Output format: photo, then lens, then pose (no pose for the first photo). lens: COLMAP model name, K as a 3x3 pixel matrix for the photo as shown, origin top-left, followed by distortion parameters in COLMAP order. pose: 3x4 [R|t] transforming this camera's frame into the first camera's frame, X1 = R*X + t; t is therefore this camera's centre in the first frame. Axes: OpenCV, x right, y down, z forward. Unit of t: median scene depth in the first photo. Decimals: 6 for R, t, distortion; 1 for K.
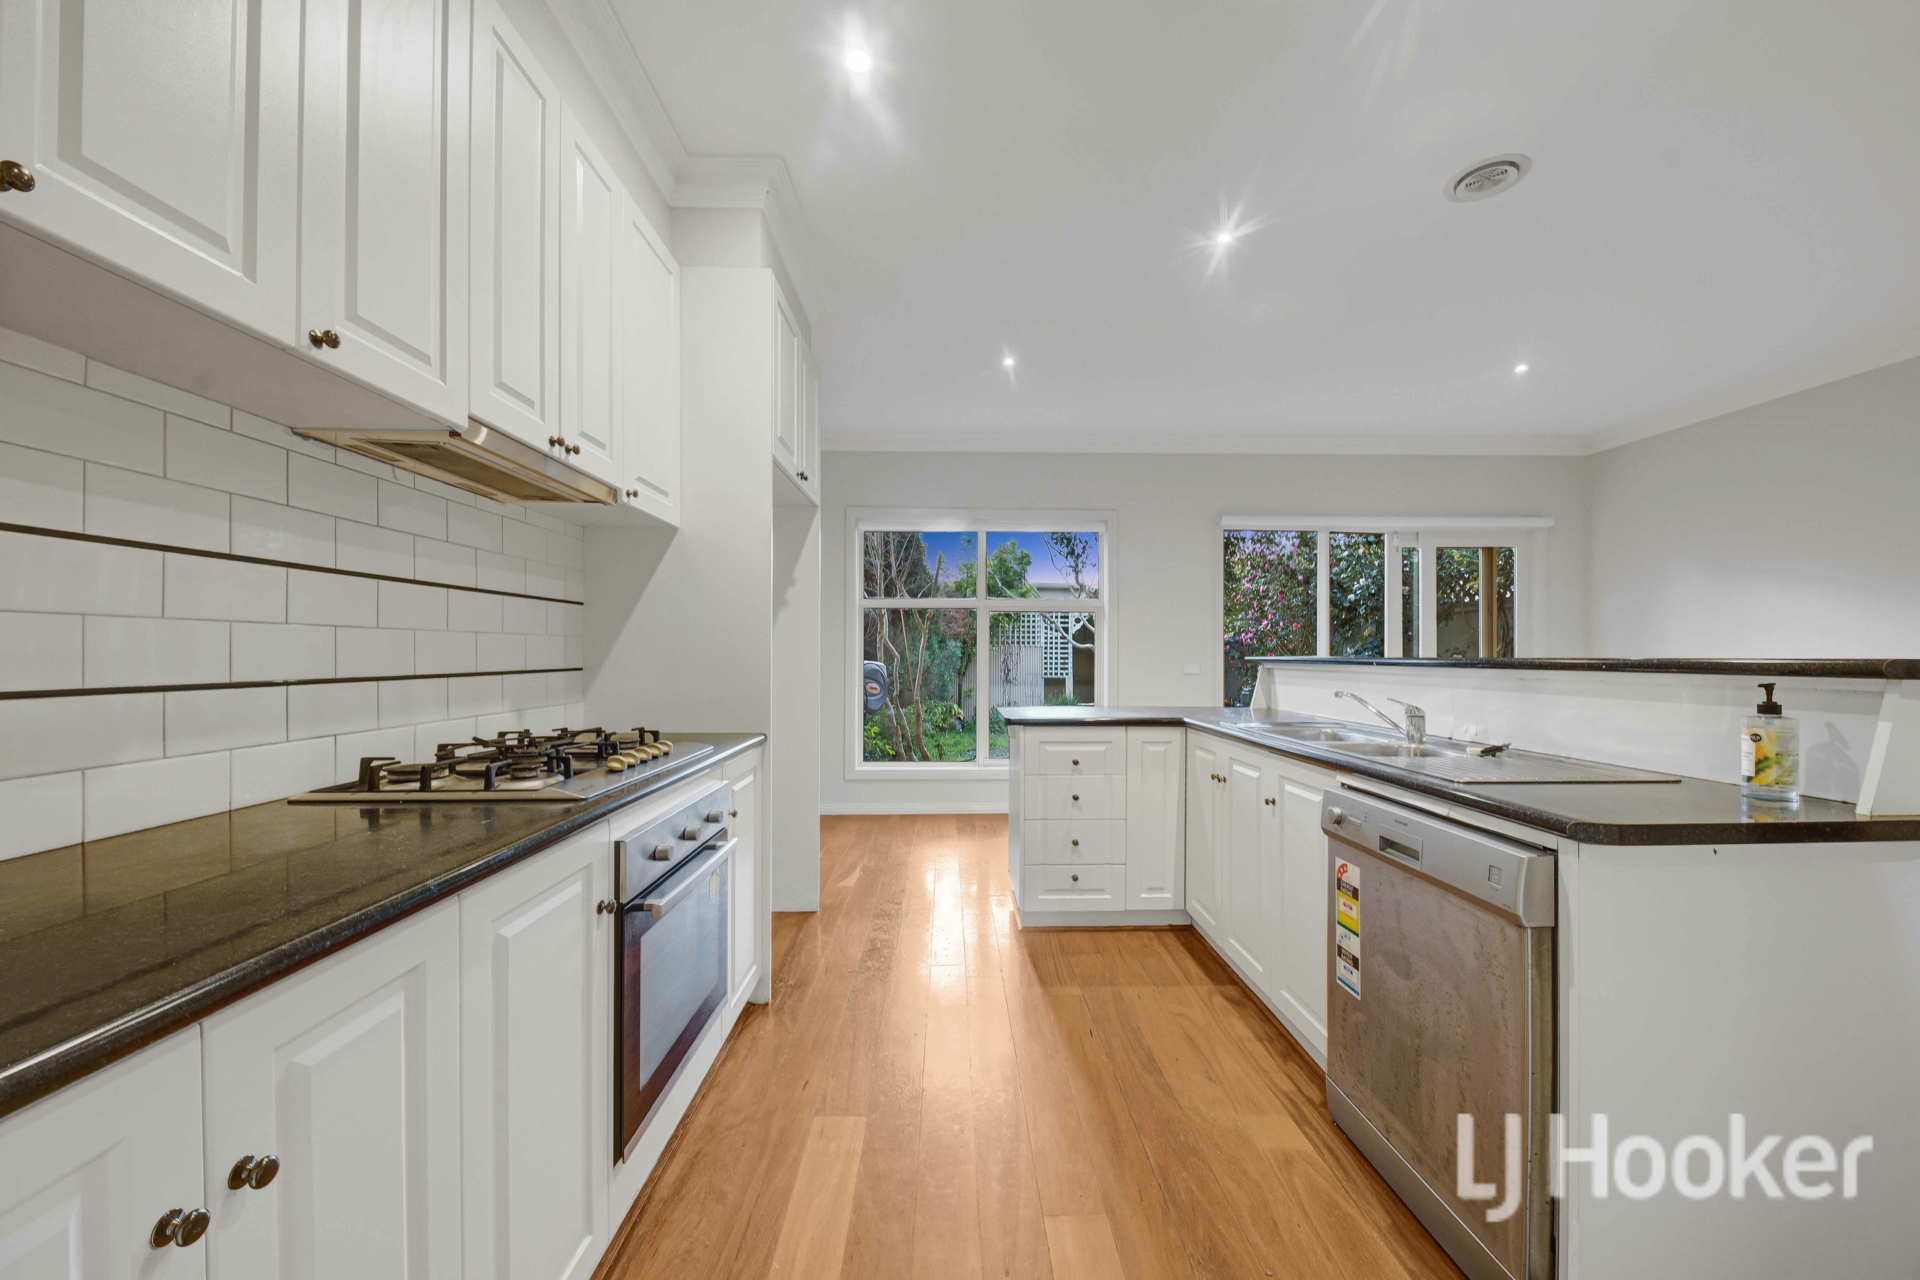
lens RADIAL K [[704.6, 0, 963.5], [0, 704.6, 649.8], [0, 0, 1]] dist [-0.002612, -0.000055]
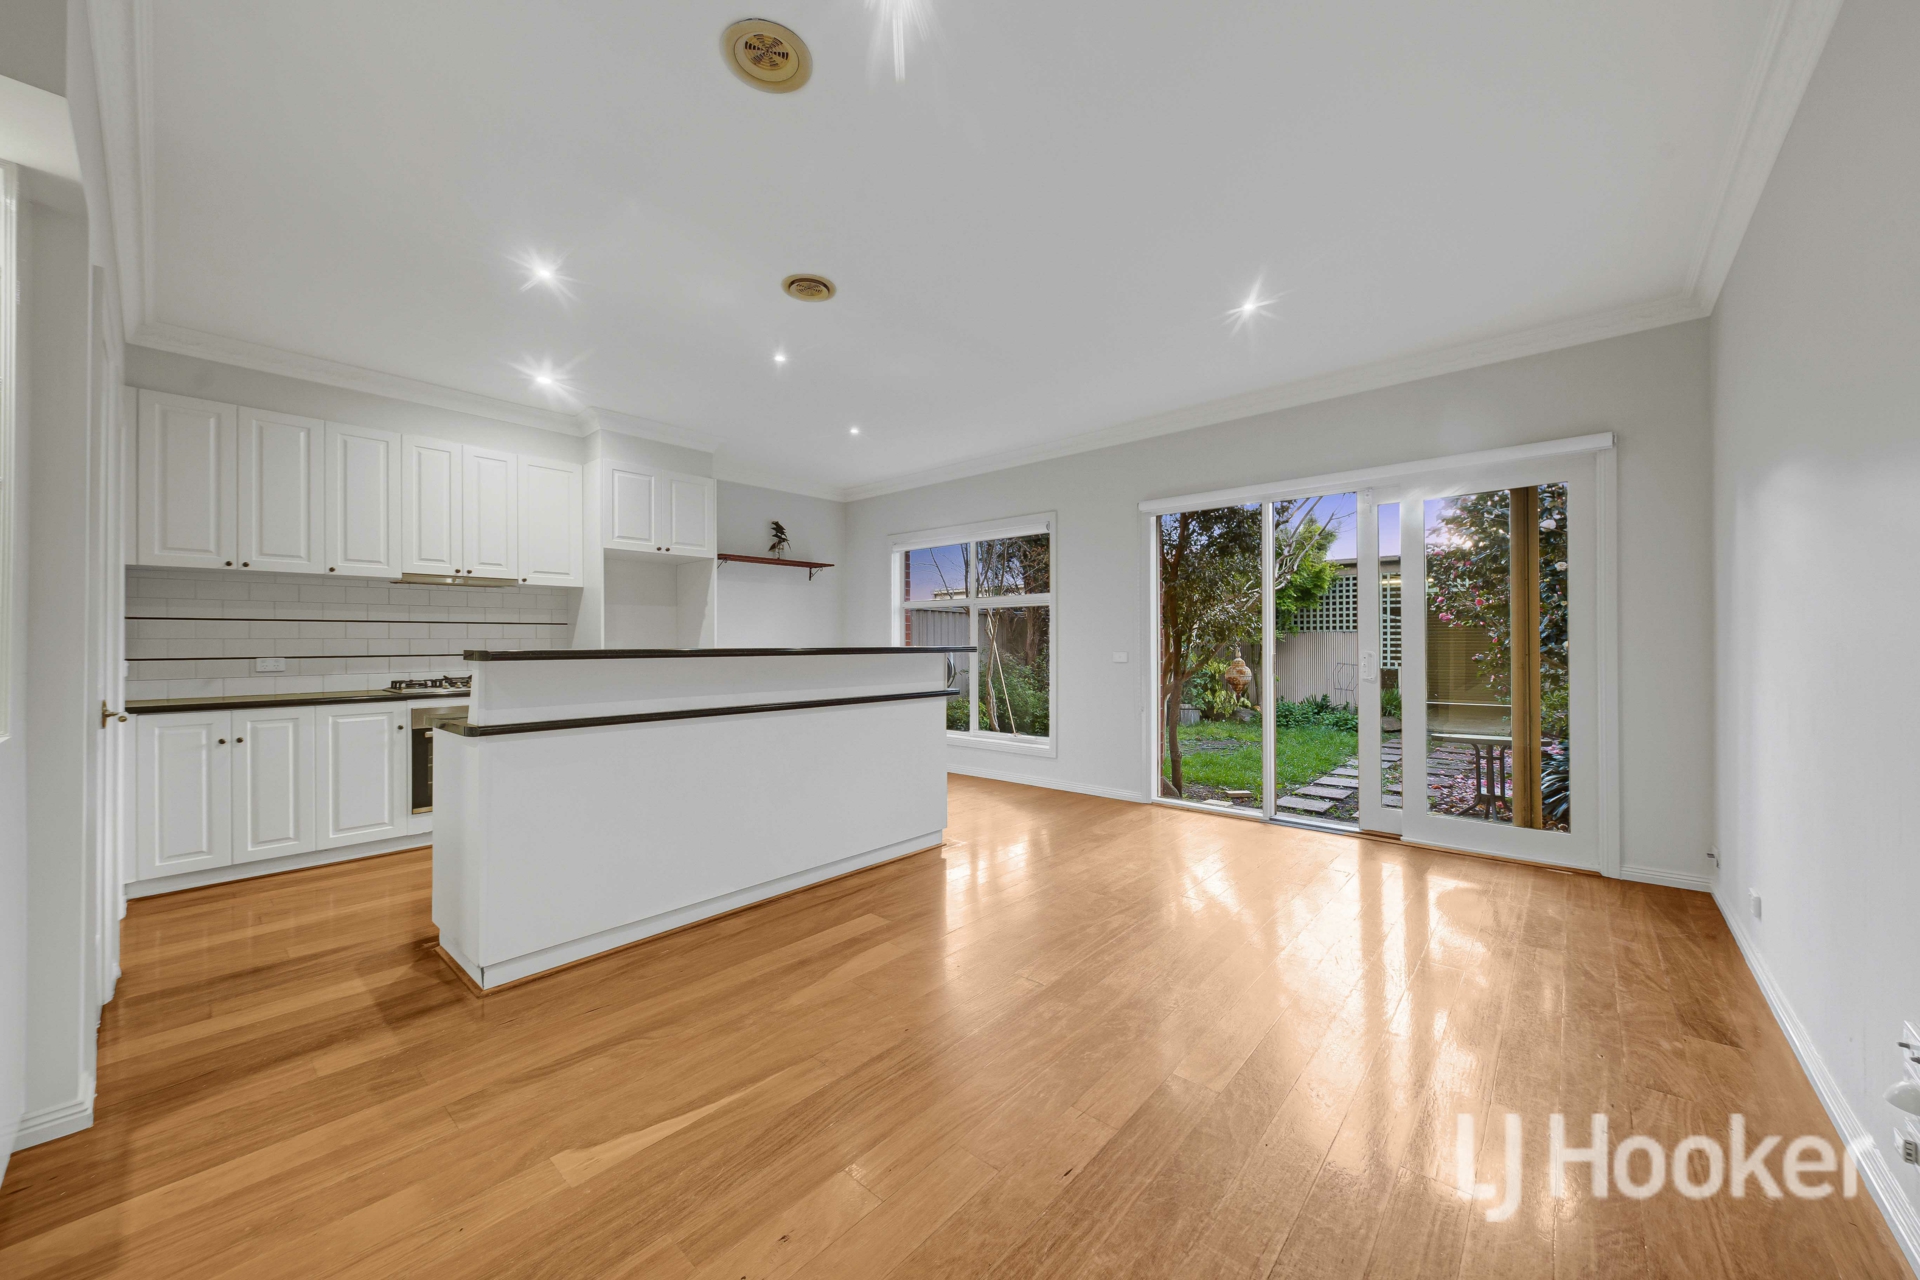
lens RADIAL K [[704.6, 0, 951.2], [0, 704.6, 644.0], [0, 0, 1]] dist [-0.002612, -0.000055]
pose [[0.731951, -0.007160, -0.681320, 0.824071], [0.013122, 0.999907, 0.003589, 0.002723], [0.681231, -0.011567, 0.731977, 0.090055]]
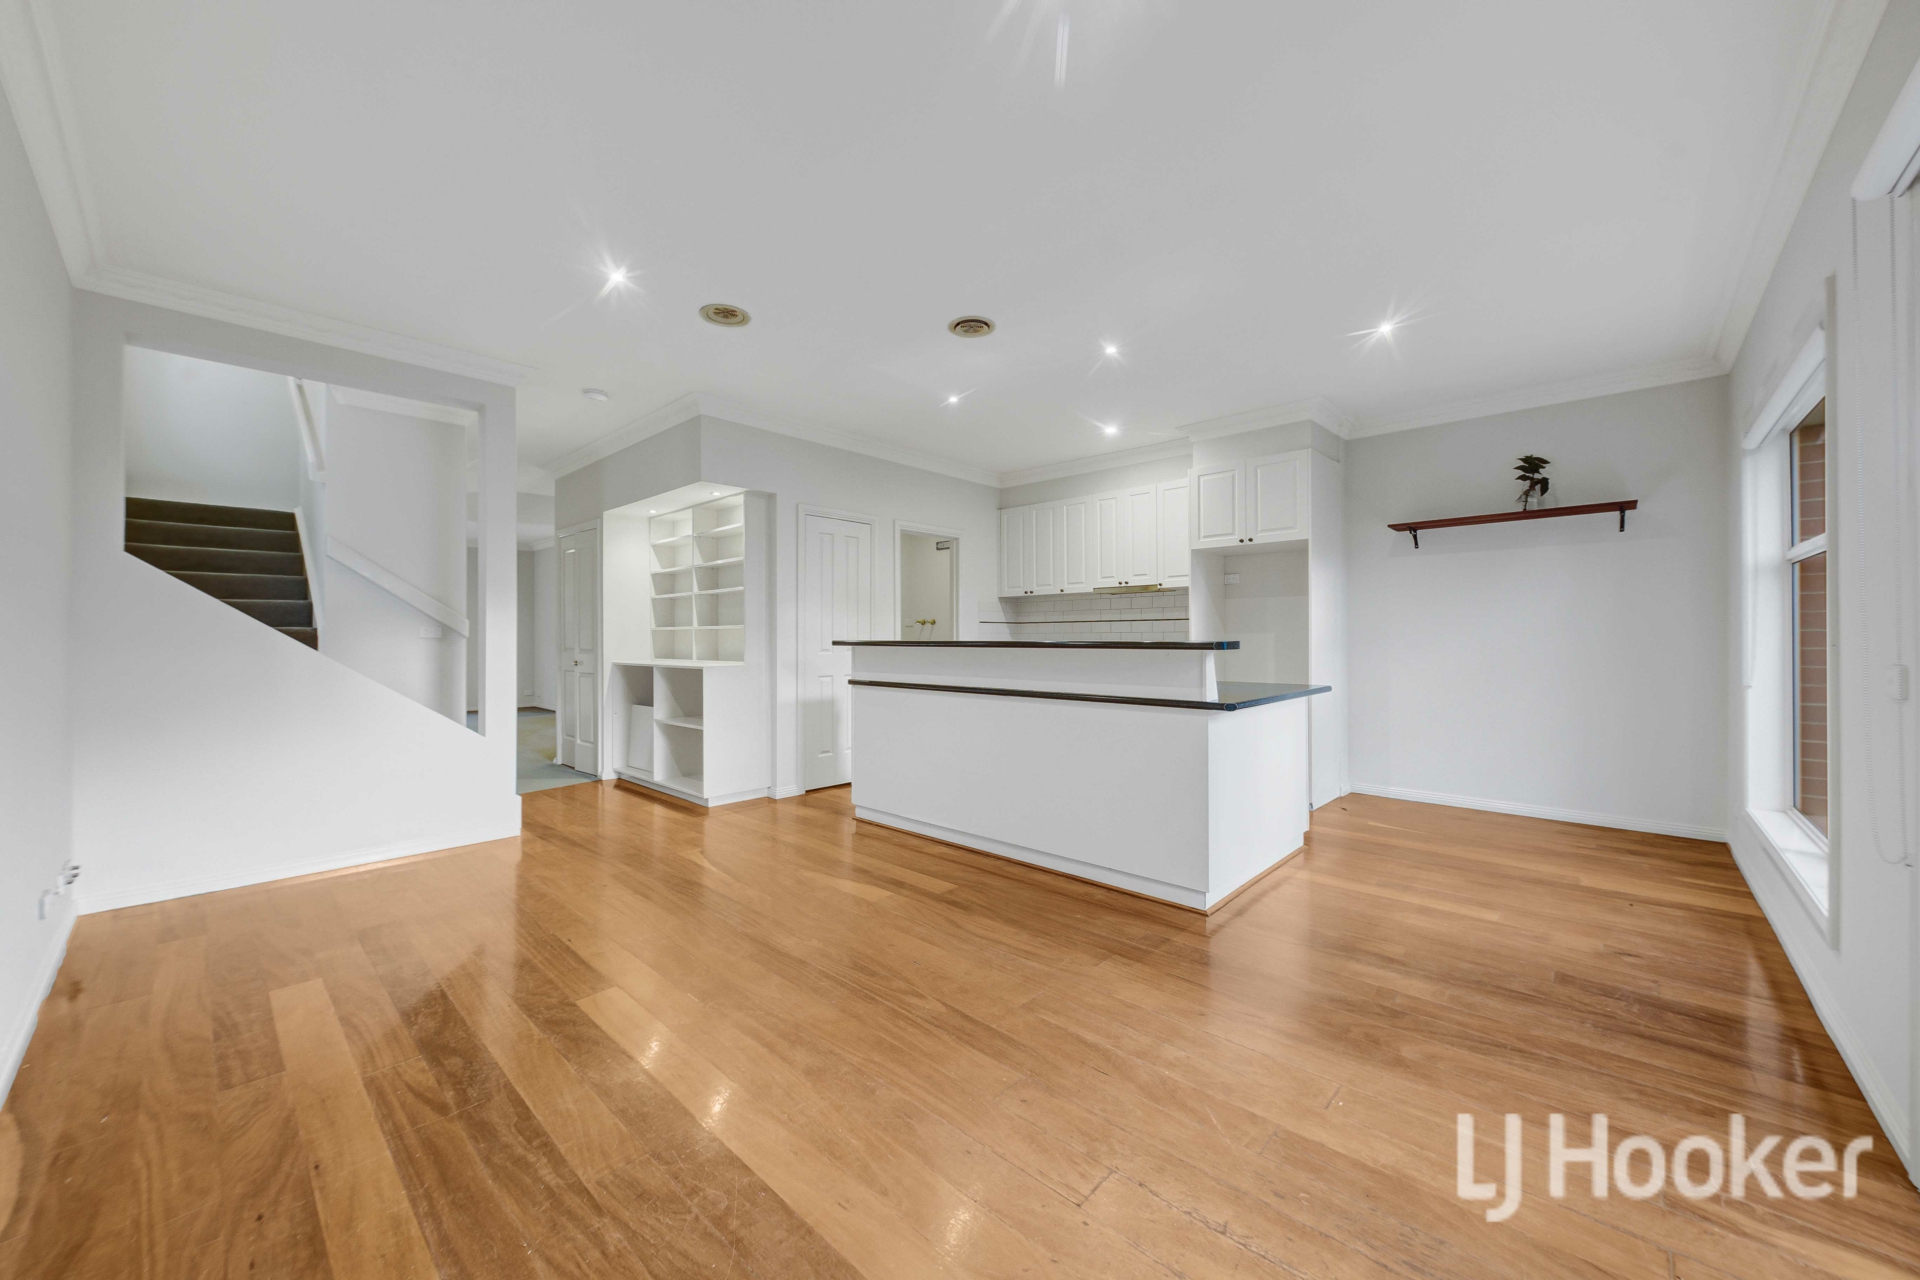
lens RADIAL K [[704.6, 0, 960.3], [0, 704.6, 634.9], [0, 0, 1]] dist [-0.002612, -0.000055]
pose [[-0.700478, -0.007728, -0.713632, 0.826325], [0.003342, 0.999895, -0.014108, 0.011545], [0.713666, -0.012267, -0.700379, 0.941976]]
